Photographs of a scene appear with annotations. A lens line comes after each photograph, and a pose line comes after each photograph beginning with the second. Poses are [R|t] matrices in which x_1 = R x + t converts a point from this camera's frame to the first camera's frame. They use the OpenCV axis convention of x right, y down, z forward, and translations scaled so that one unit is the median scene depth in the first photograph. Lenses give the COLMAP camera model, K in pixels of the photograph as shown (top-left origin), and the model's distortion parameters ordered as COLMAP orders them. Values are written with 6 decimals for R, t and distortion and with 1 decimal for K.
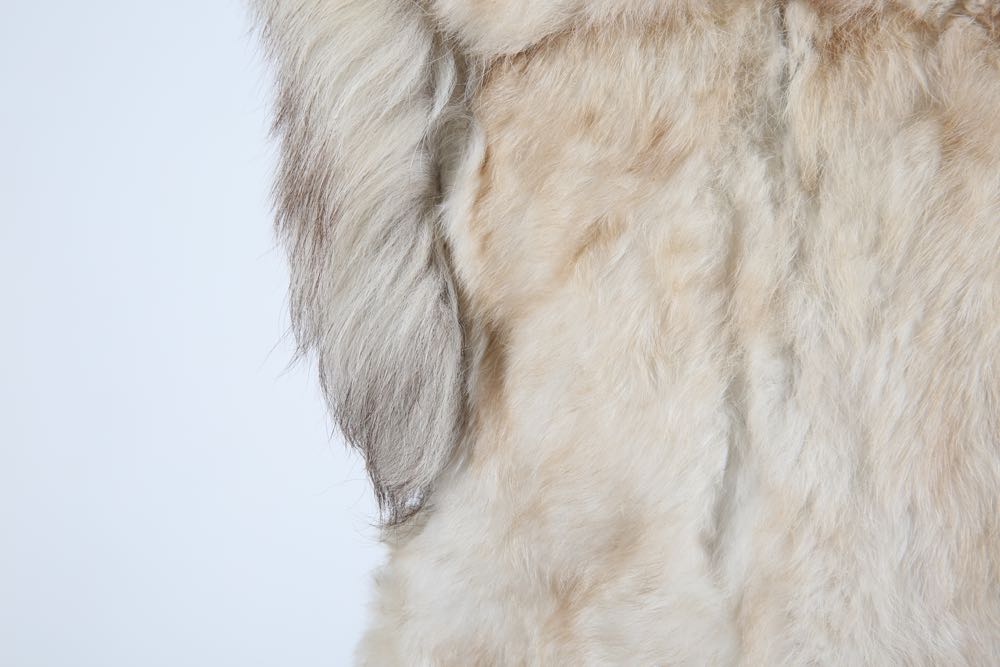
lens RADIAL K [[1855.3, 0, 499.9], [0, 1855.3, 334.0], [0, 0, 1]] dist [0.147210, 0.000000]
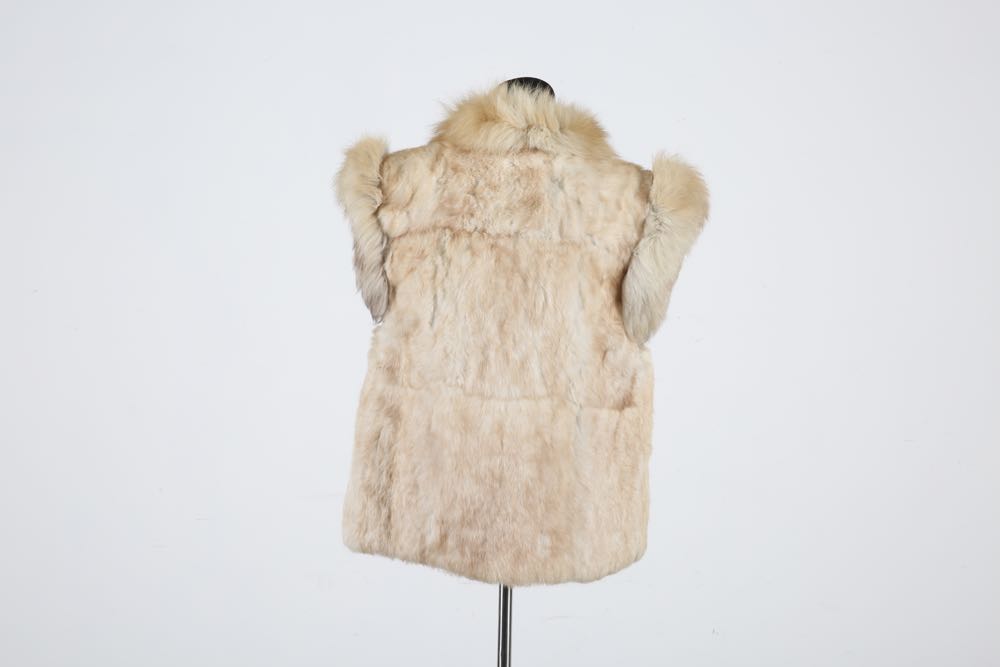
lens RADIAL K [[1814.8, 0, 500.0], [0, 1814.8, 333.2], [0, 0, 1]] dist [0.011019, 0.000000]
pose [[0.999869, -0.001653, 0.016078, 0.228144], [0.001344, 0.999815, 0.019207, 0.033334], [-0.016107, -0.019183, 0.999686, -4.455101]]
